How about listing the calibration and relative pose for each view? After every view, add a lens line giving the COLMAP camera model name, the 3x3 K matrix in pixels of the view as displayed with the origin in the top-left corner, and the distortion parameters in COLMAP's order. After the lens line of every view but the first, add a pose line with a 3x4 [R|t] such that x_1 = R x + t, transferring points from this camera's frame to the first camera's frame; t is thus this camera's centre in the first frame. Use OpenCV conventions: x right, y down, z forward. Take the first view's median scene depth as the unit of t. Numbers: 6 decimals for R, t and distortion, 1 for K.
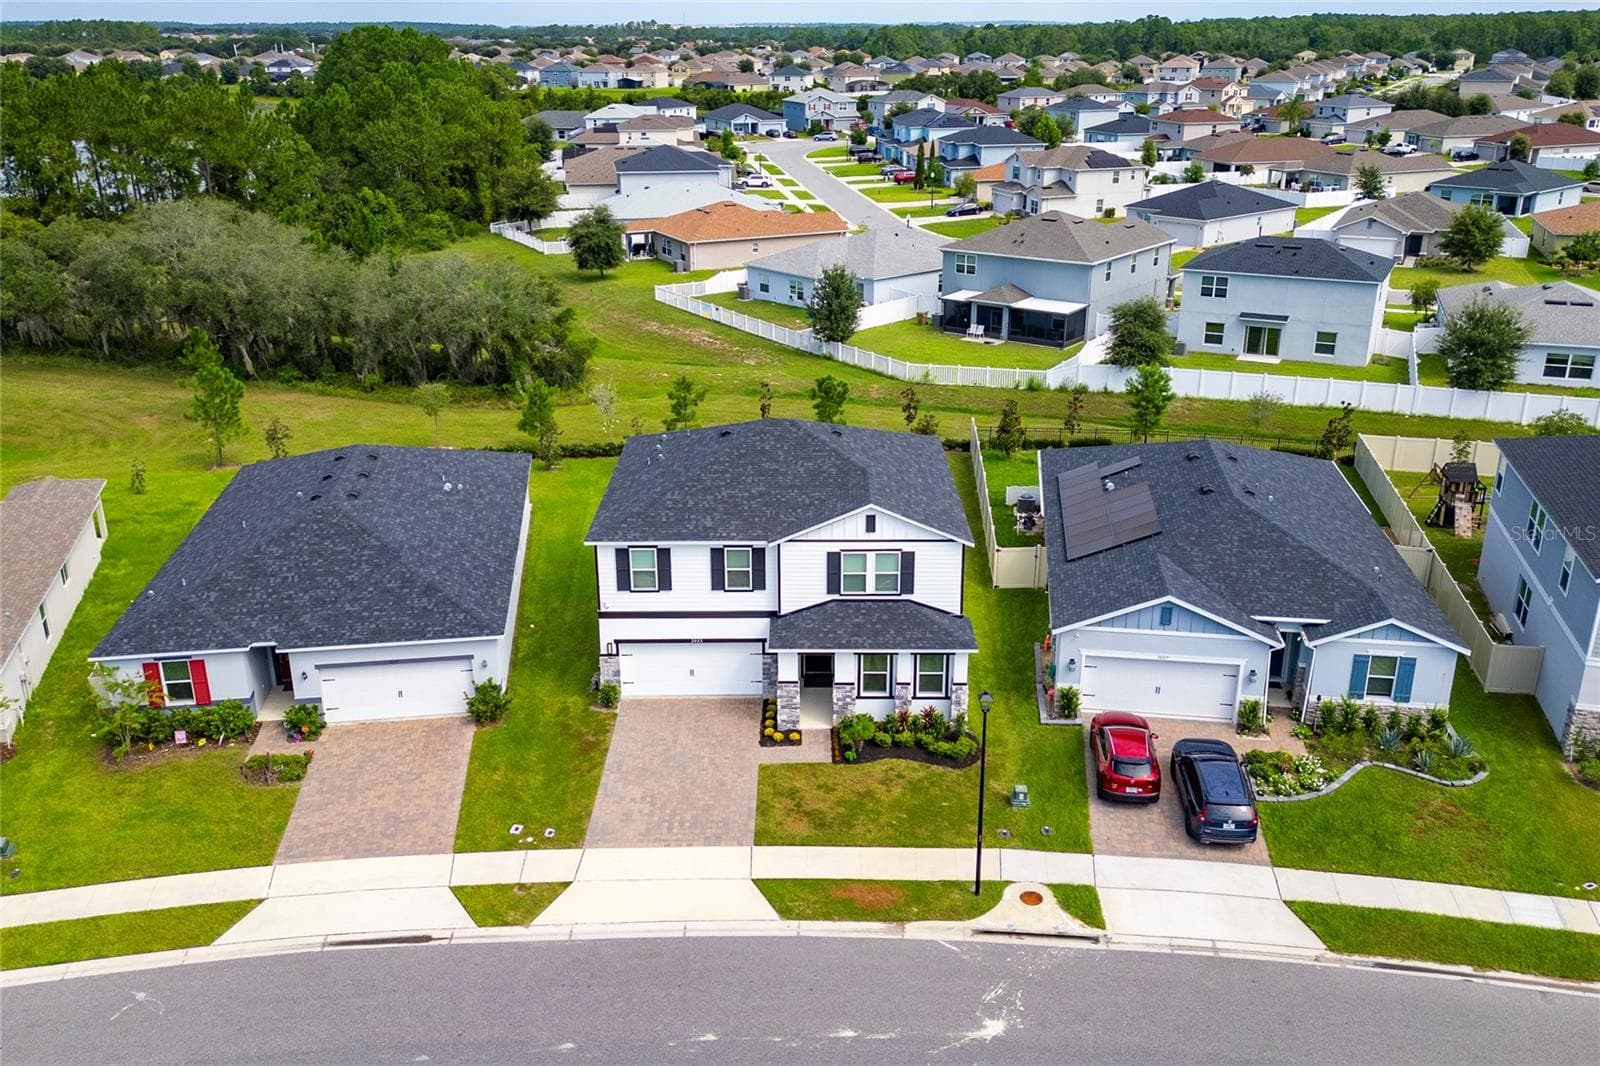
lens RADIAL K [[1283.9, 0, 811.1], [0, 1283.9, 504.3], [0, 0, 1]] dist [0.062460, -0.053307]
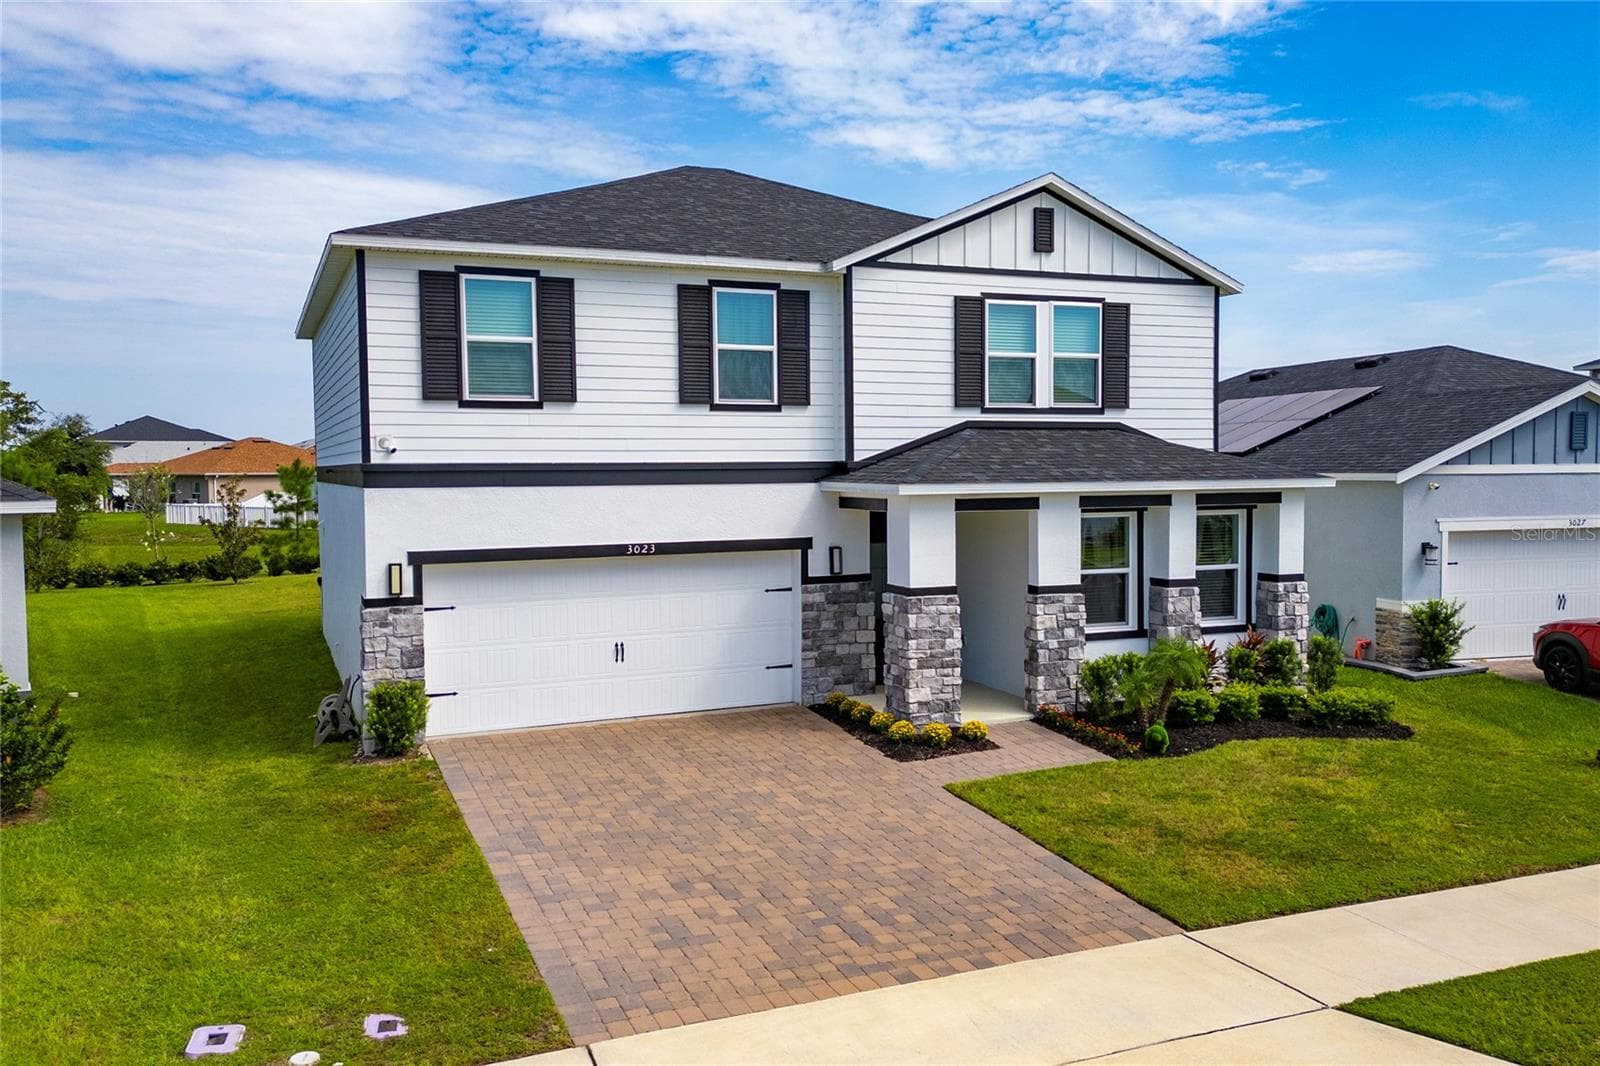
lens RADIAL K [[1283.9, 0, 828.1], [0, 1283.9, 544.0], [0, 0, 1]] dist [0.062460, -0.053307]
pose [[0.916634, -0.027662, 0.398770, -0.193592], [0.141179, 0.955714, -0.258224, 0.215114], [-0.373967, 0.292995, 0.879945, 0.665072]]
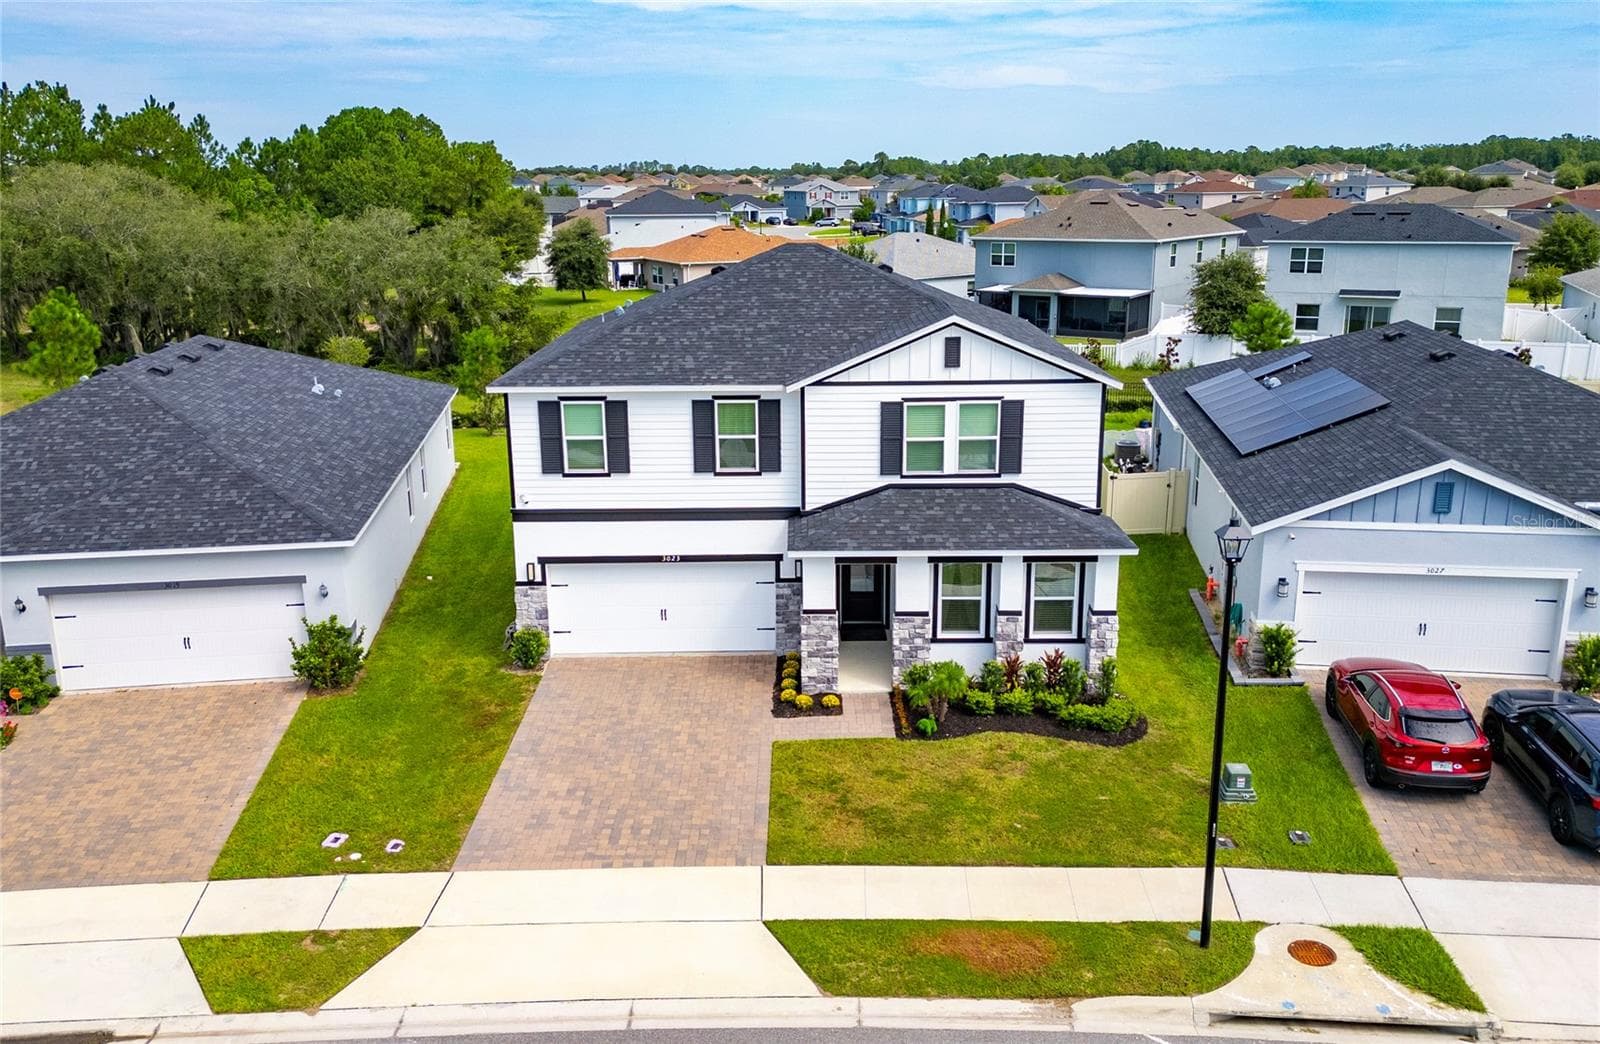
lens RADIAL K [[1277.1, 0, 807.9], [0, 1277.1, 518.4], [0, 0, 1]] dist [0.043451, -0.022405]
pose [[0.999980, -0.006176, -0.001524, -0.021796], [0.006018, 0.996113, -0.087874, 0.145327], [0.002061, 0.087863, 0.996130, 0.391185]]
